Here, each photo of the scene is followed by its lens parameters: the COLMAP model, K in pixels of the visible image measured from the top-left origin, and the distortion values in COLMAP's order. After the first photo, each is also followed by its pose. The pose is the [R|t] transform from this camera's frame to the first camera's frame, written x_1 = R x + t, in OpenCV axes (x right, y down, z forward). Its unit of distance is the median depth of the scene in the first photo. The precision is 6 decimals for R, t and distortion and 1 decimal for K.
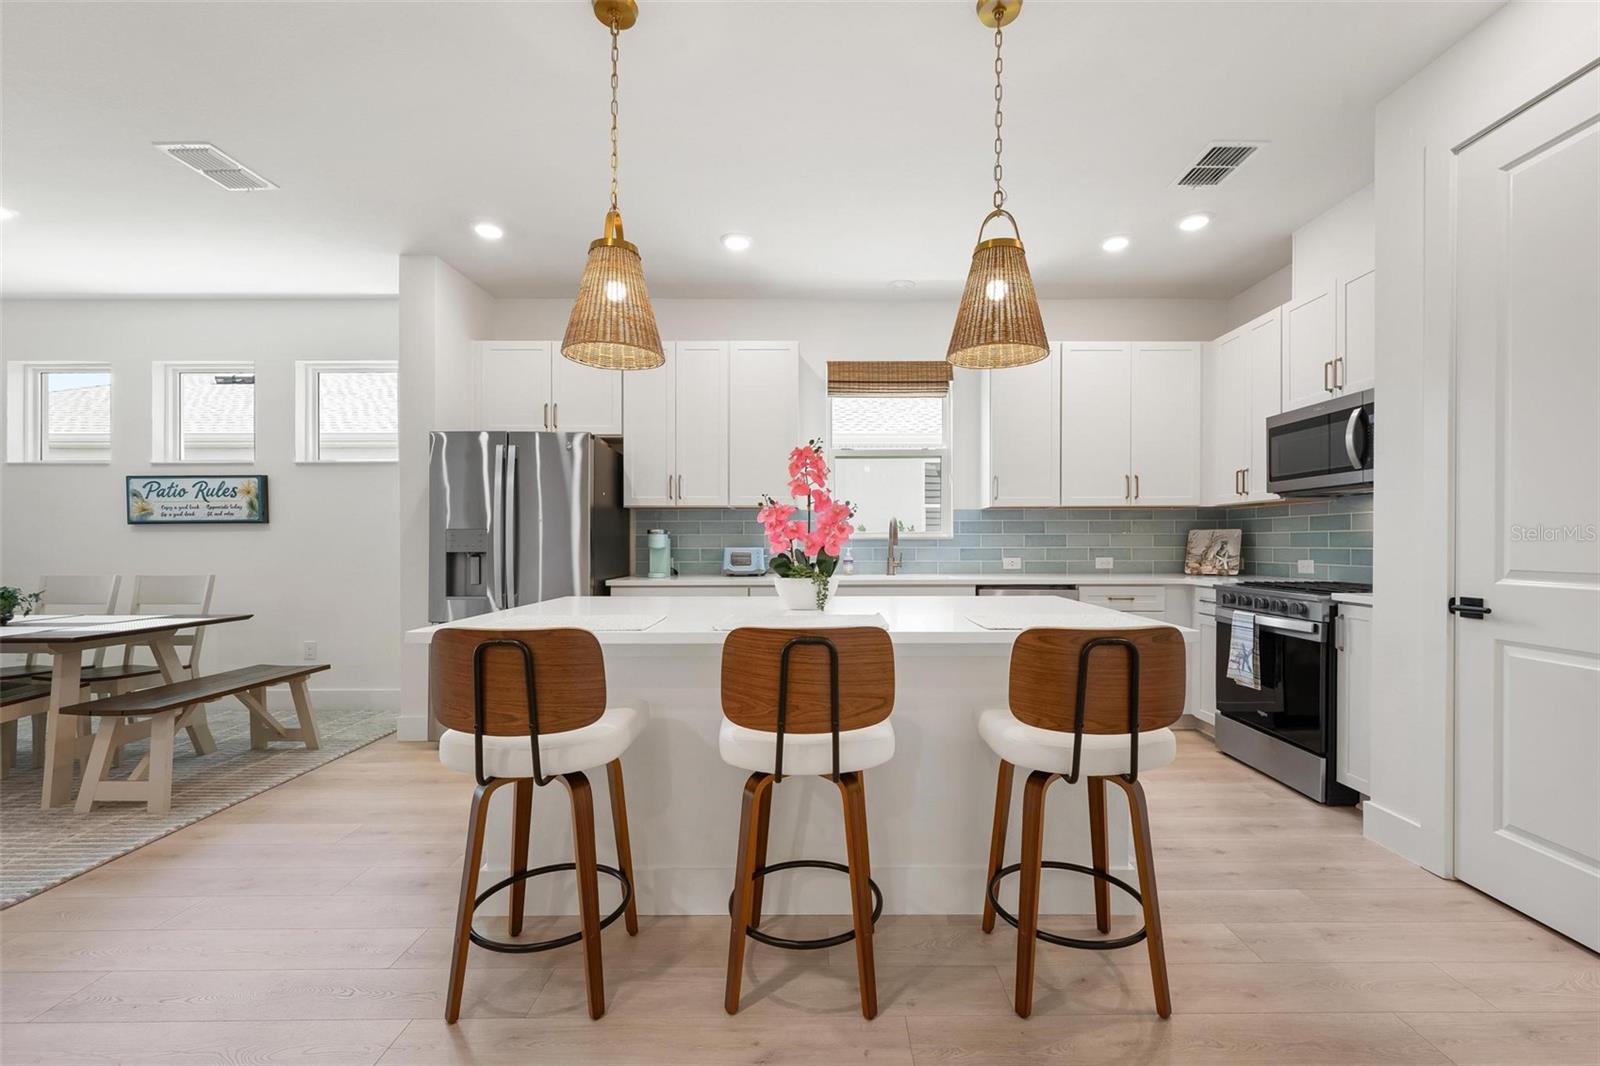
lens RADIAL K [[662.8, 0, 821.7], [0, 662.8, 548.8], [0, 0, 1]] dist [-0.002011, -0.000132]
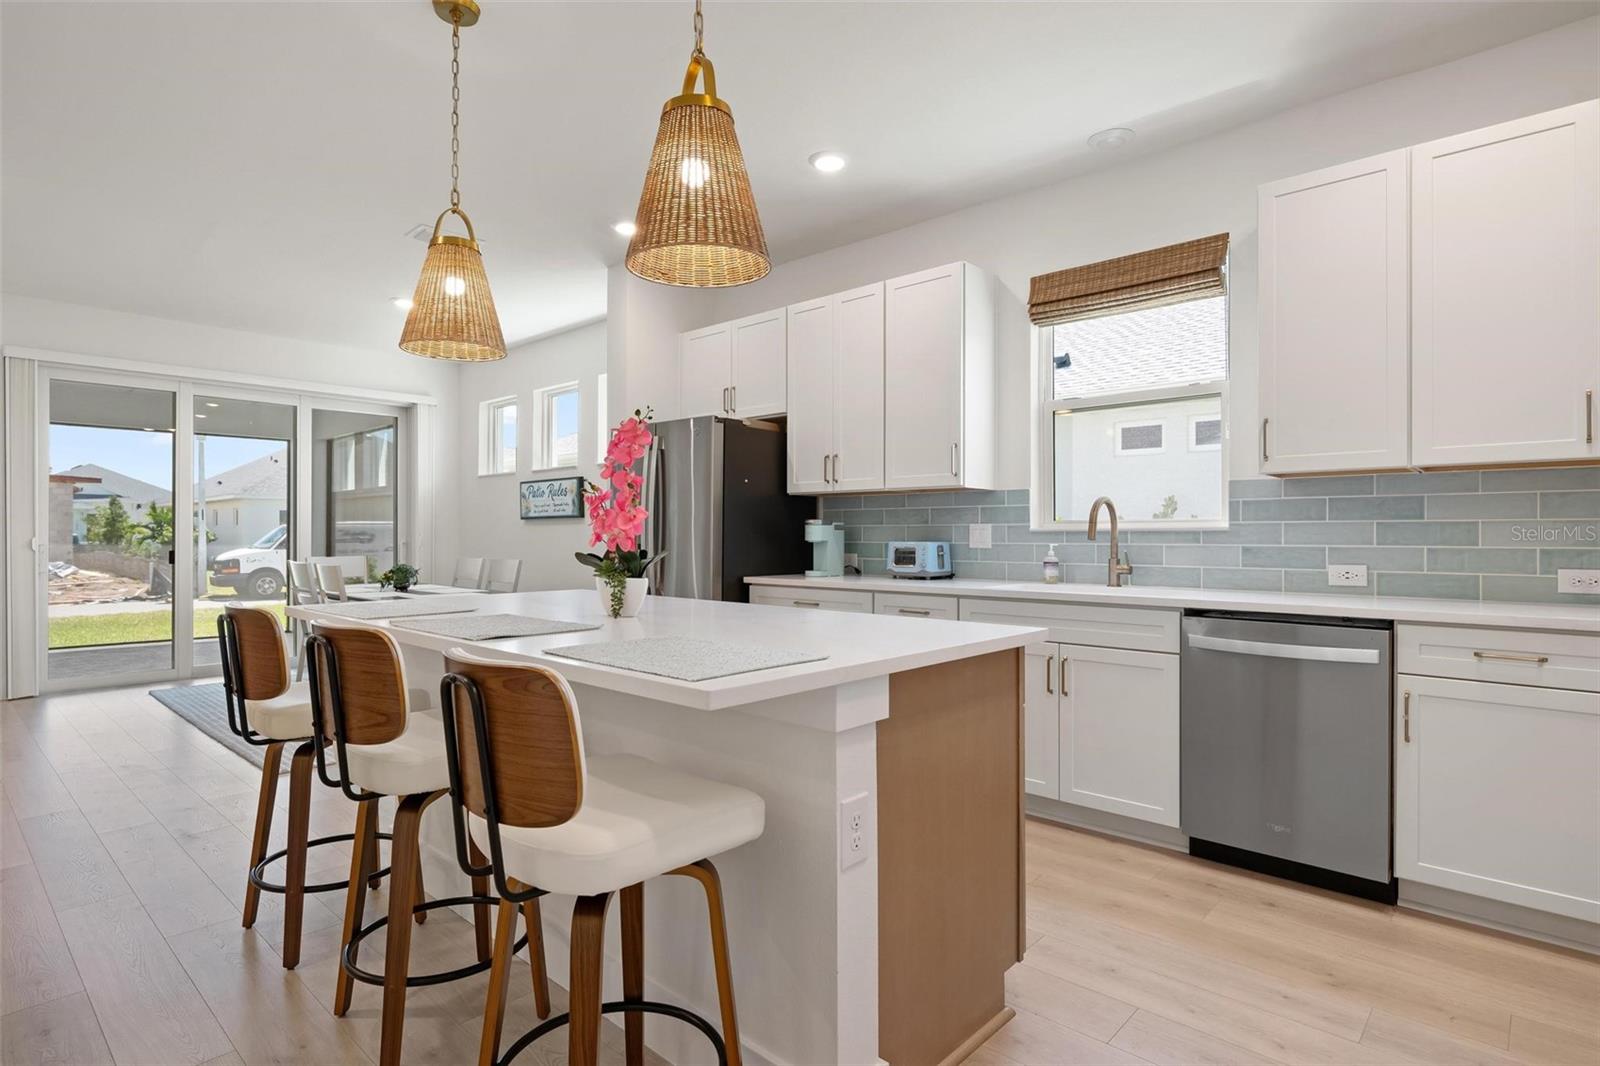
lens RADIAL K [[820.9, 0, 800.0], [0, 820.9, 533.0], [0, 0, 1]] dist [0.002659, -0.000218]
pose [[0.736000, 0.000840, -0.676981, 0.421054], [-0.009625, 0.999911, -0.009224, -0.002072], [0.676913, 0.013305, 0.735943, 0.201263]]
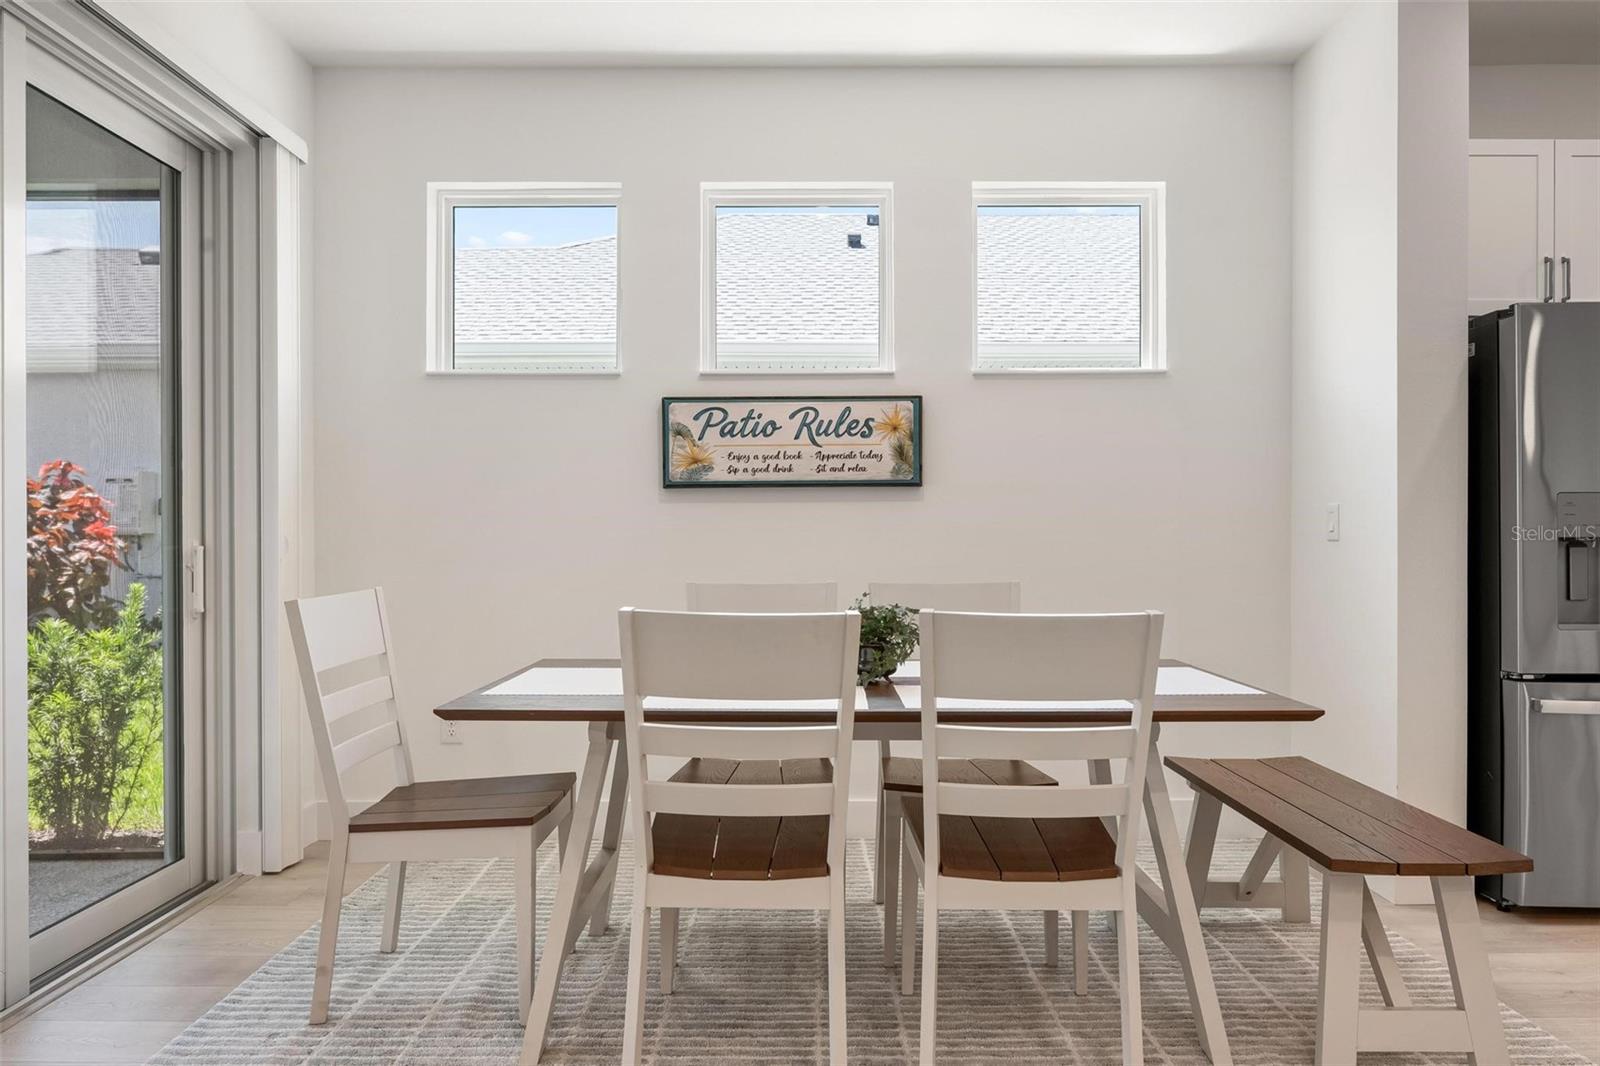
lens RADIAL K [[1037.8, 0, 805.2], [0, 1037.8, 538.0], [0, 0, 1]] dist [-0.002587, -0.000892]
pose [[0.999993, -0.000325, 0.003754, -0.944422], [0.000352, 0.999975, -0.007002, 0.008816], [-0.003752, 0.007003, 0.999968, 0.168420]]
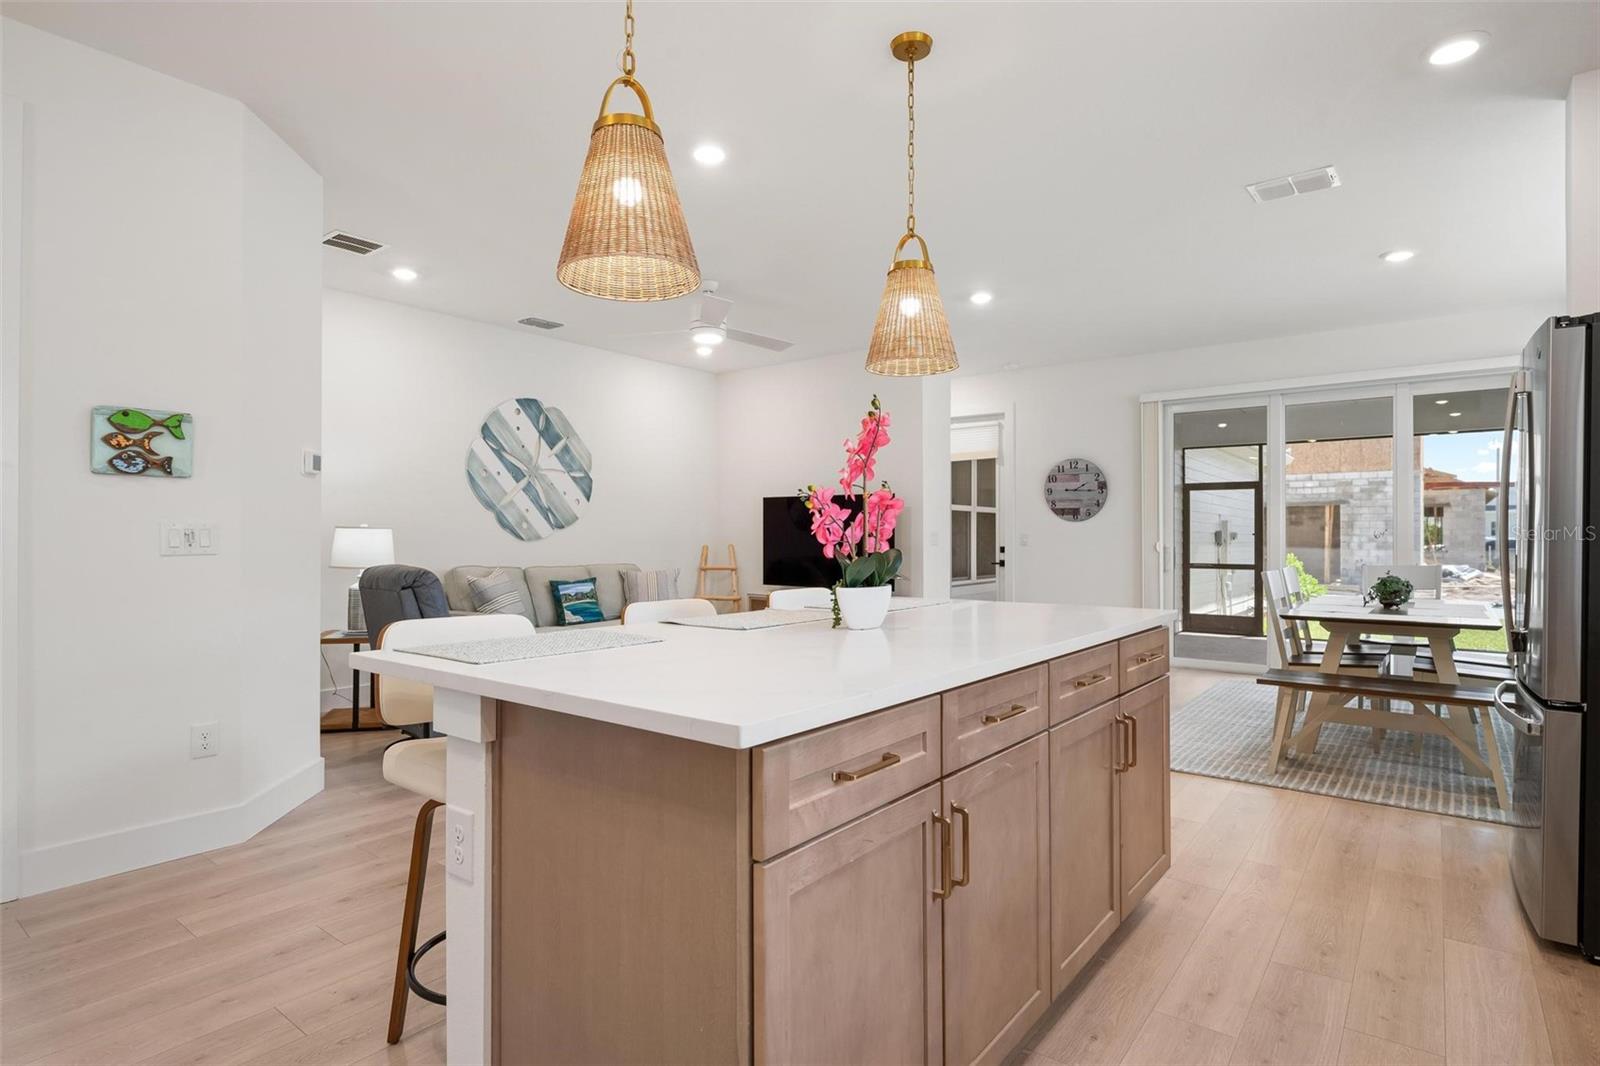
lens RADIAL K [[820.9, 0, 800.0], [0, 820.9, 533.0], [0, 0, 1]] dist [0.002659, -0.000218]
pose [[-0.609553, -0.003477, -0.792738, 0.389097], [-0.007630, 0.999970, 0.001481, -0.009789], [0.792709, 0.006951, -0.609561, 0.768540]]
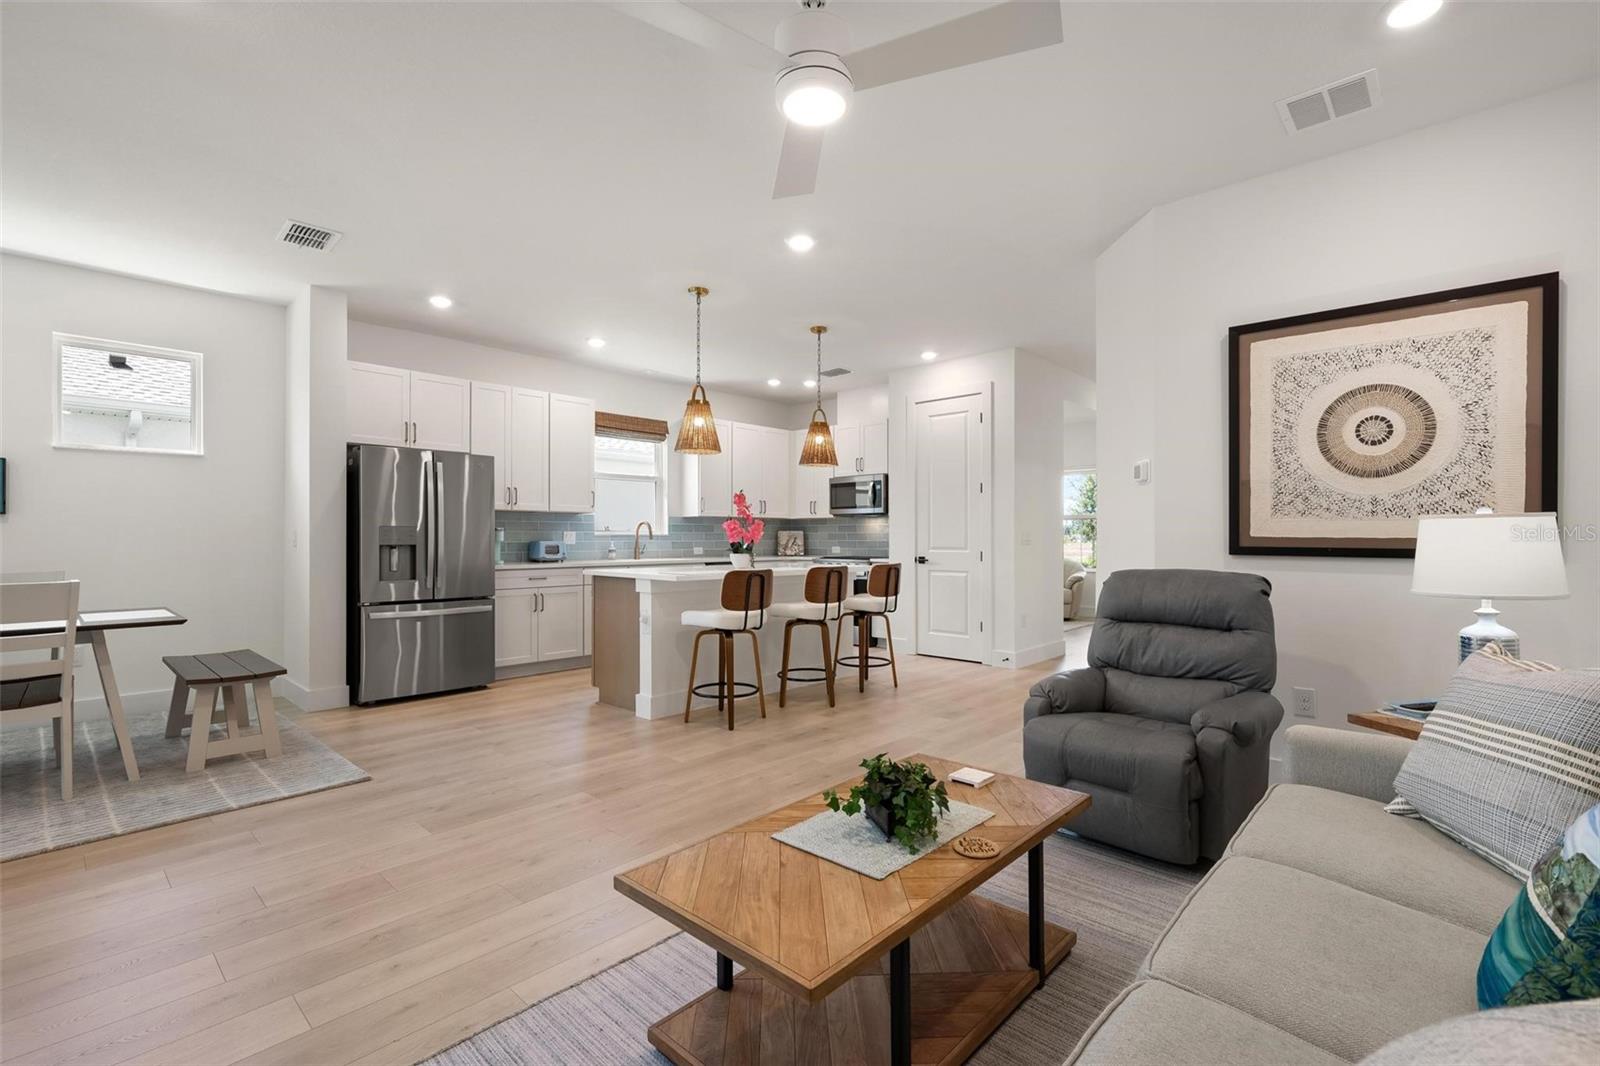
lens RADIAL K [[715.5, 0, 806.1], [0, 715.5, 535.1], [0, 0, 1]] dist [-0.000409, 0.000459]
pose [[0.680446, 0.004653, 0.732784, -0.821033], [0.006560, 0.999901, -0.012441, 0.007306], [-0.732769, 0.013272, 0.680348, -0.383387]]
